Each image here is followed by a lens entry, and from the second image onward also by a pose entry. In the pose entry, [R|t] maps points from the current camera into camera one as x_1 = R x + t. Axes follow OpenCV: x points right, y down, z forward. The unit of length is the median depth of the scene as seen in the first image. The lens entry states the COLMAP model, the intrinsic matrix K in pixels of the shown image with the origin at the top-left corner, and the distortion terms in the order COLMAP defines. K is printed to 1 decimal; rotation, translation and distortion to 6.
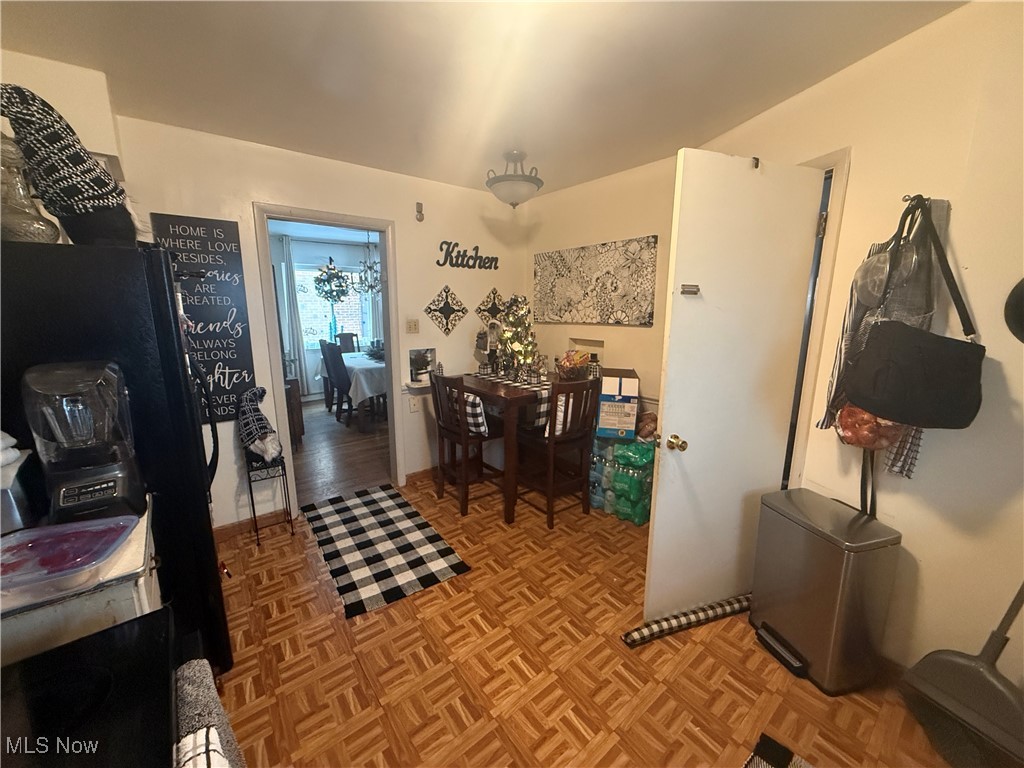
lens RADIAL K [[406.6, 0, 510.9], [0, 406.6, 382.0], [0, 0, 1]] dist [0.005176, 0.000232]
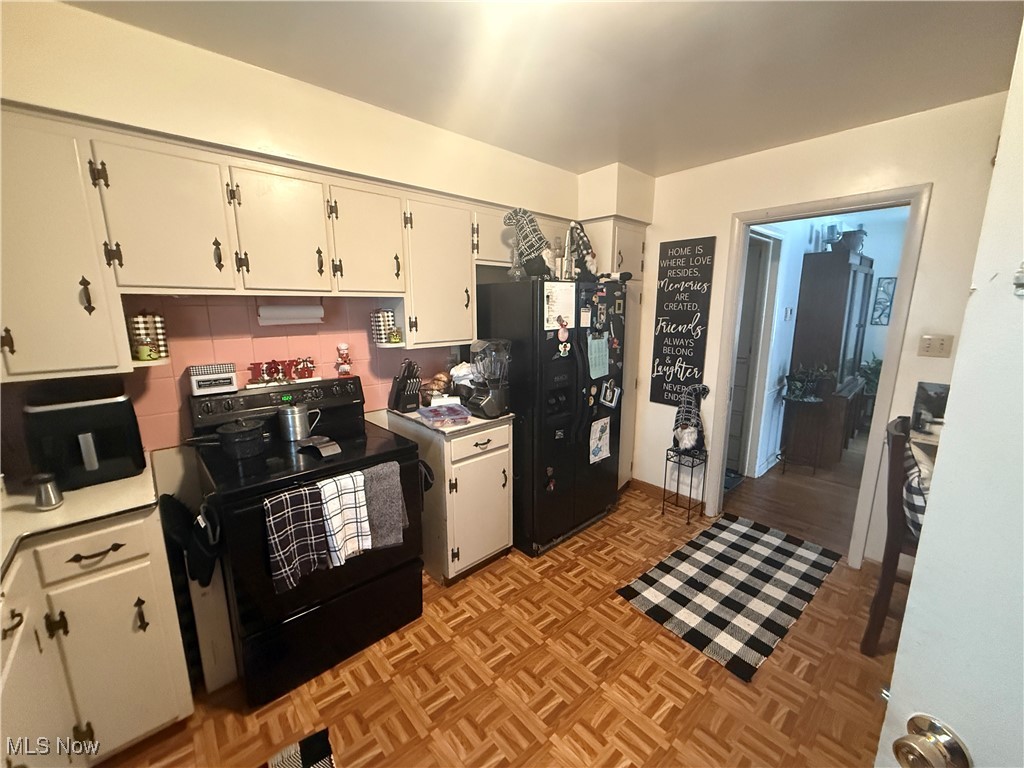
lens RADIAL K [[406.6, 0, 511.4], [0, 406.6, 383.5], [0, 0, 1]] dist [0.005176, 0.000232]
pose [[0.058851, 0.185667, -0.980849, 0.467284], [-0.184548, 0.967639, 0.172093, -0.091395], [0.981060, 0.170886, 0.091211, 0.422748]]
